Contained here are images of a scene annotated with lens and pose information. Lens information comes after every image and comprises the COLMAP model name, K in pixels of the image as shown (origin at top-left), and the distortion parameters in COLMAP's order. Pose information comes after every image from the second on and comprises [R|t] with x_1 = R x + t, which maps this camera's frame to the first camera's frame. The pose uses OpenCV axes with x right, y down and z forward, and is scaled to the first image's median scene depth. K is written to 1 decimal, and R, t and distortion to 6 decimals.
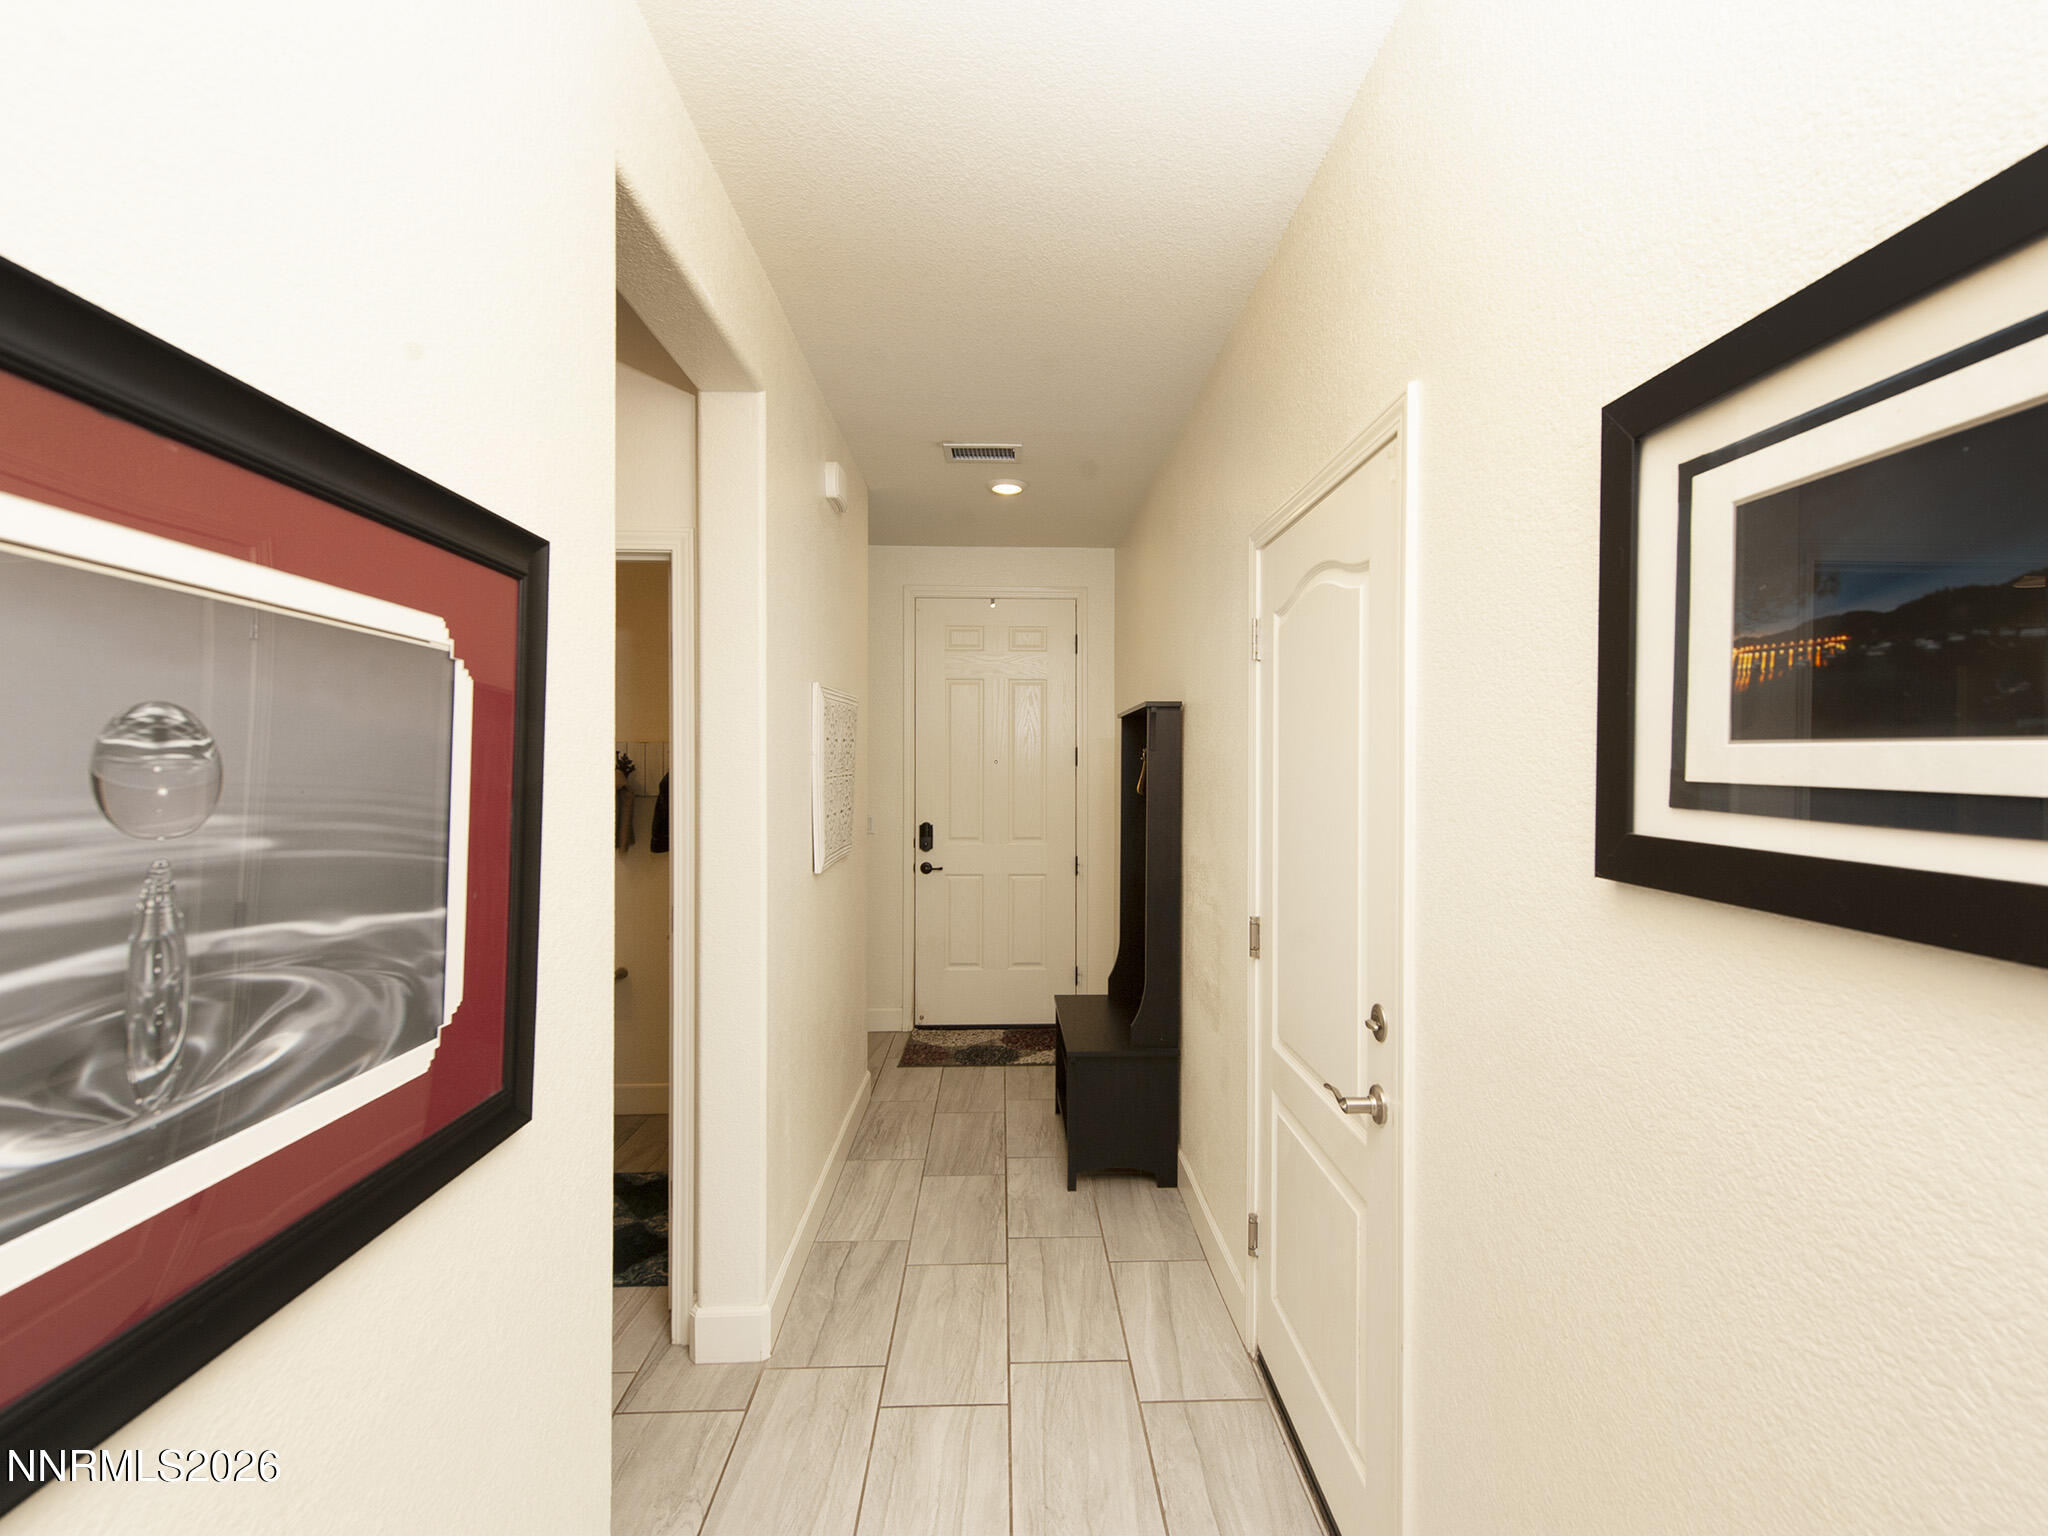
lens RADIAL K [[969.0, 0, 1024.0], [0, 969.0, 768.0], [0, 0, 1]] dist [0.001469, -0.000152]
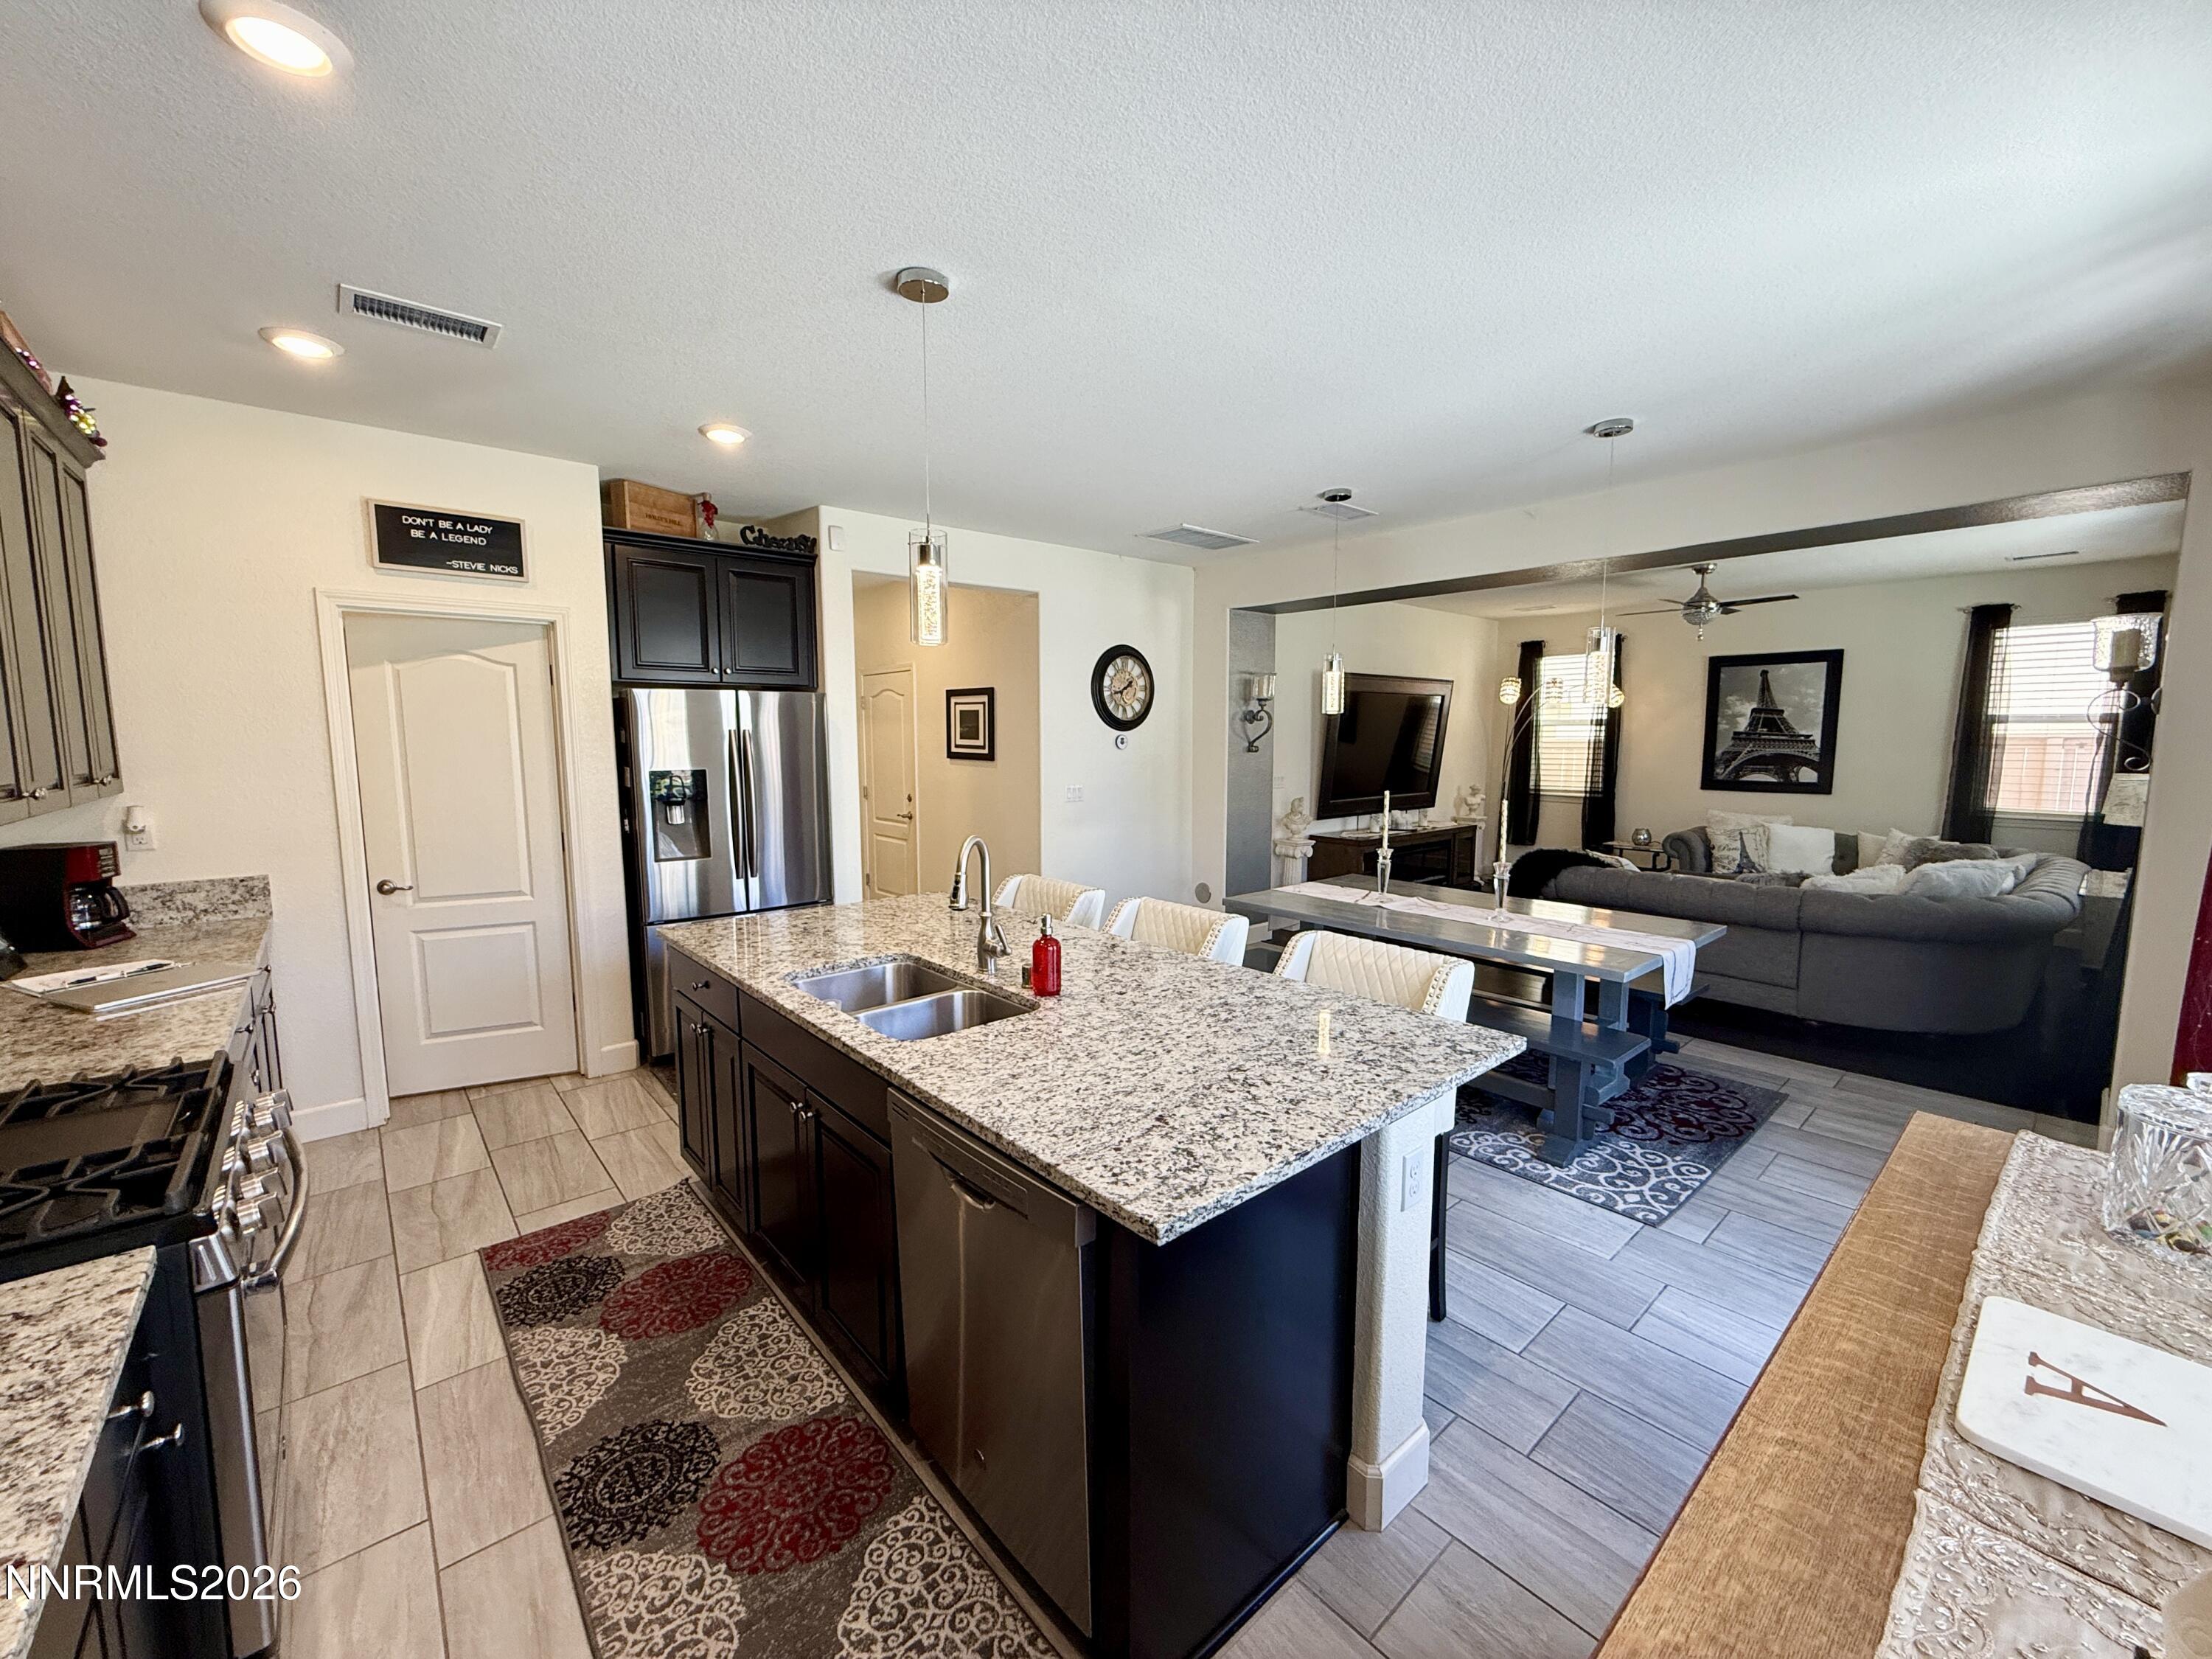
lens RADIAL K [[882.4, 0, 1106.0], [0, 882.4, 829.5], [0, 0, 1]] dist [0.003530, -0.000059]
pose [[0.776592, -0.074241, 0.625614, -1.064394], [0.007038, 0.993993, 0.109220, -0.027510], [-0.629964, -0.080417, 0.772450, -1.963002]]
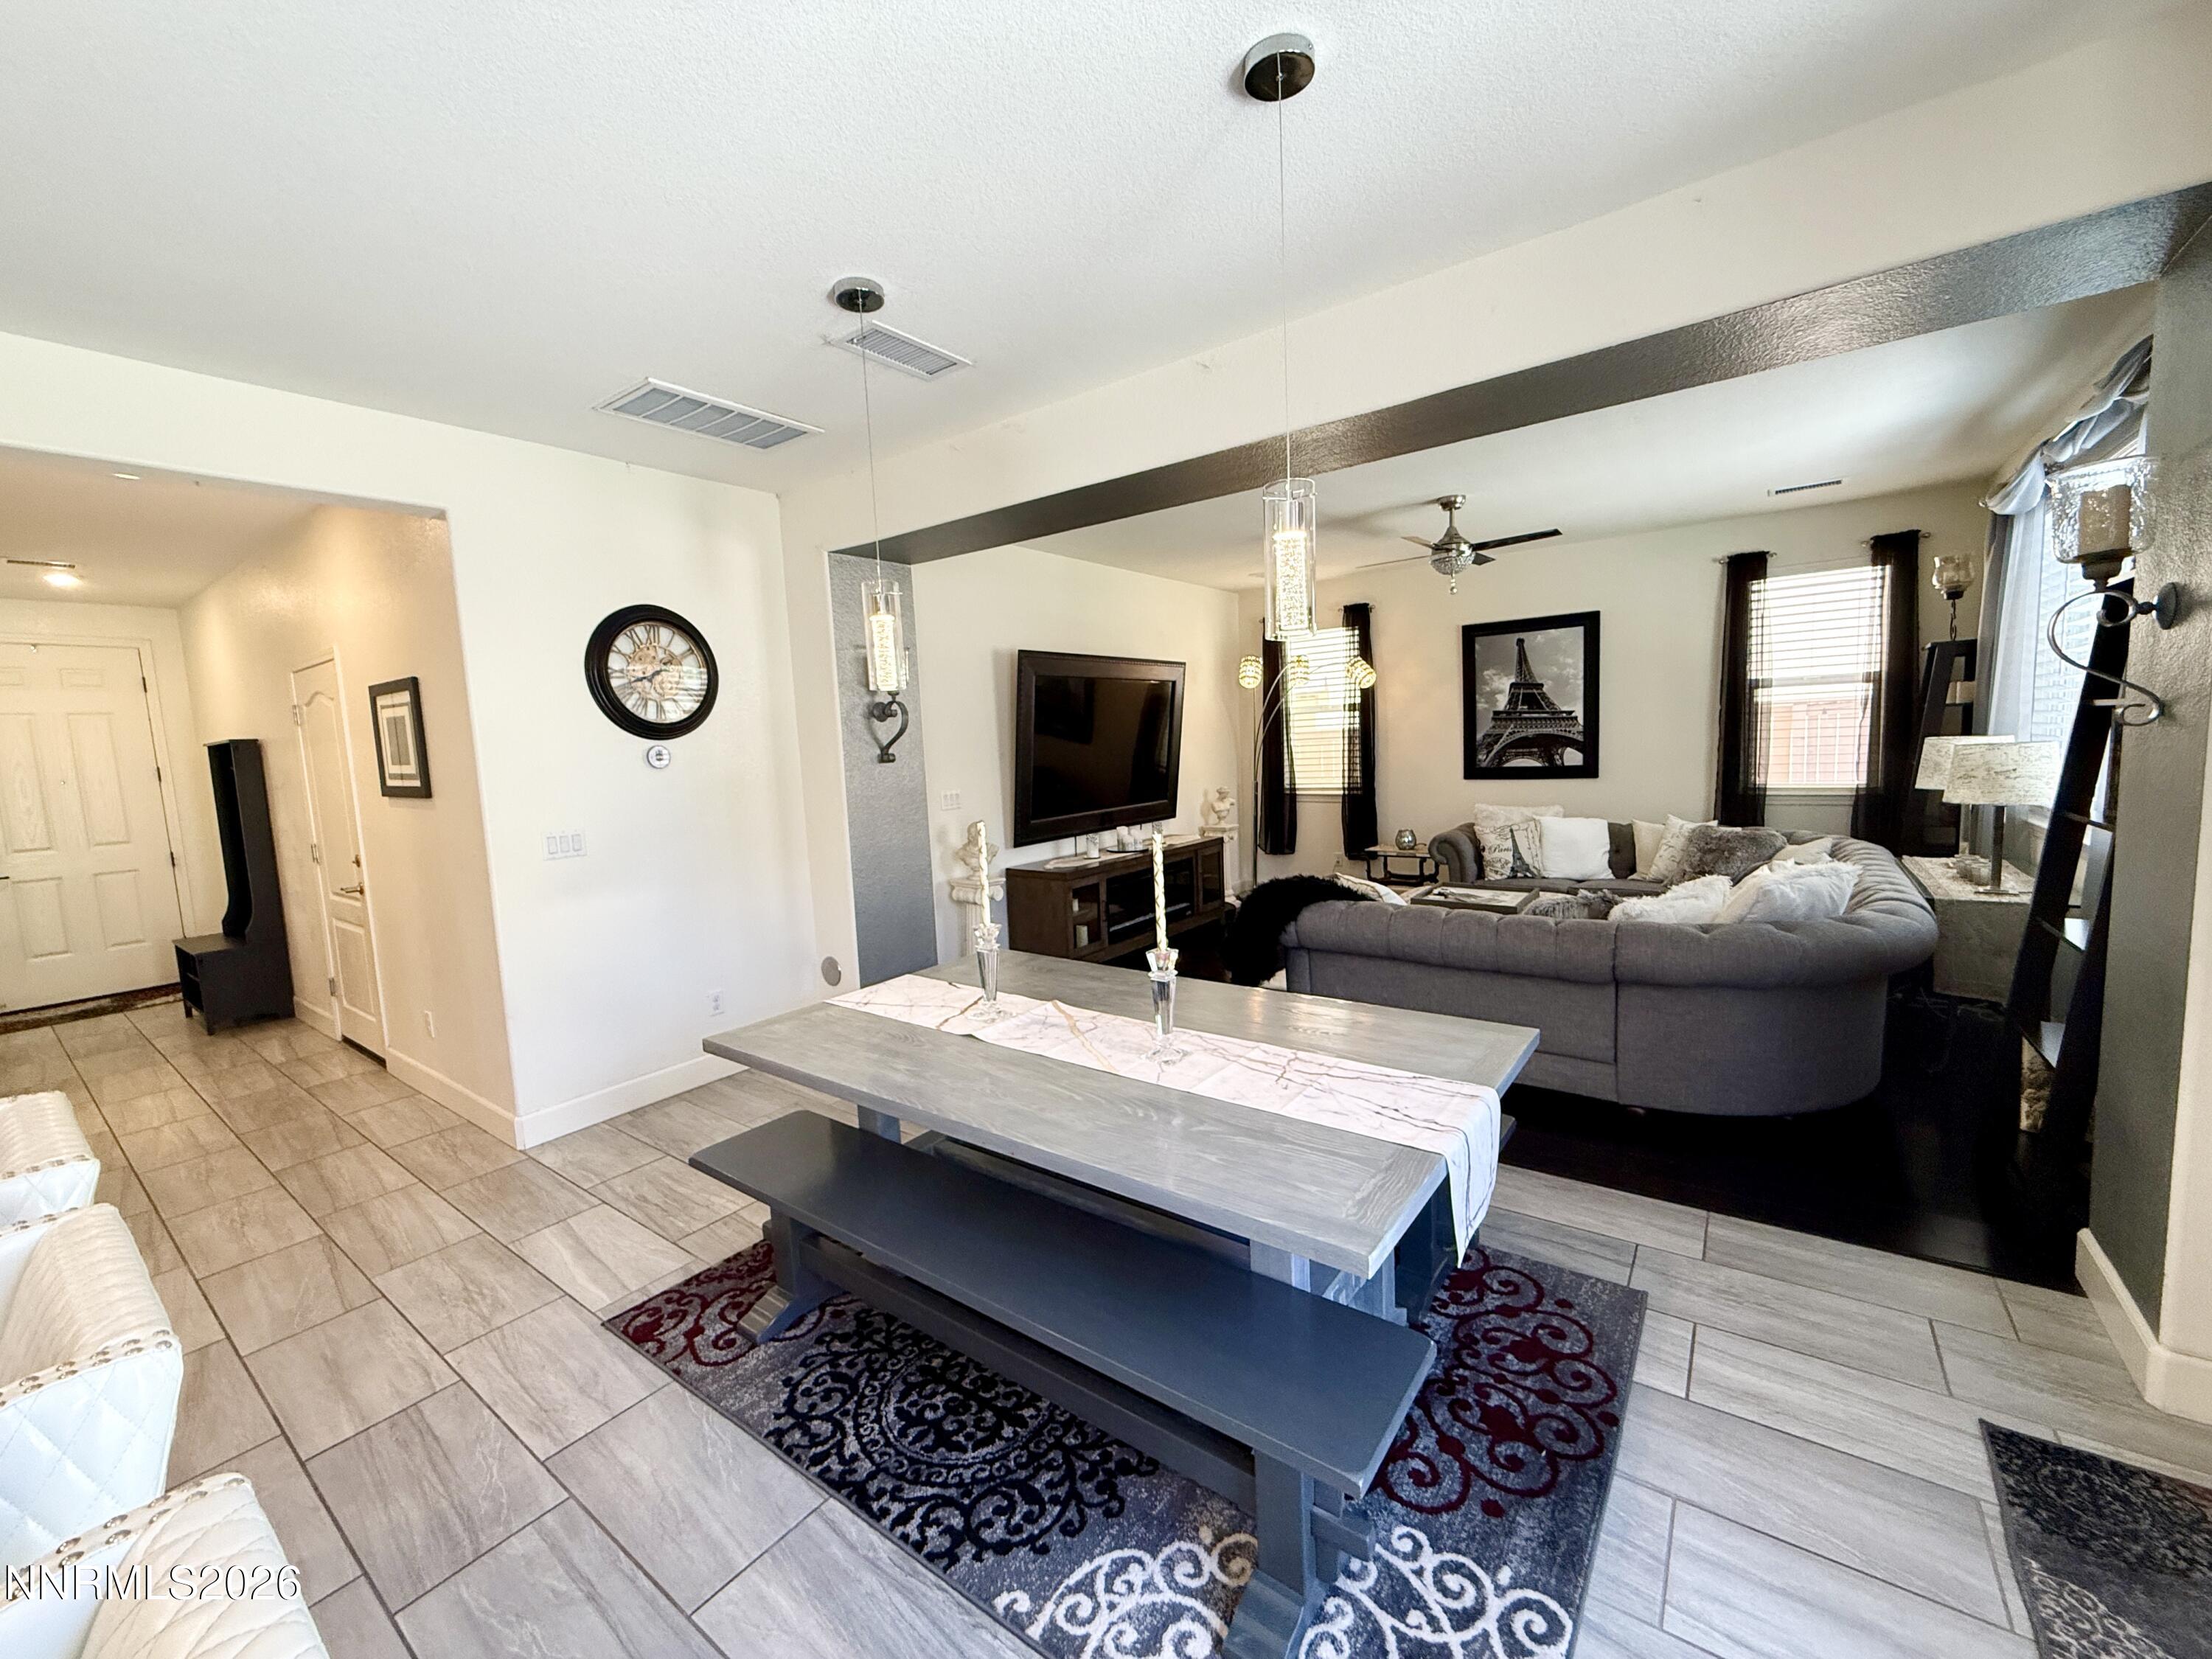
lens RADIAL K [[885.9, 0, 1106.0], [0, 885.9, 829.5], [0, 0, 1]] dist [0.000312, -0.000054]
pose [[0.620070, -0.113344, 0.776316, -0.205406], [0.051264, 0.993248, 0.104071, 0.004002], [-0.782870, -0.024734, 0.621694, -1.674144]]
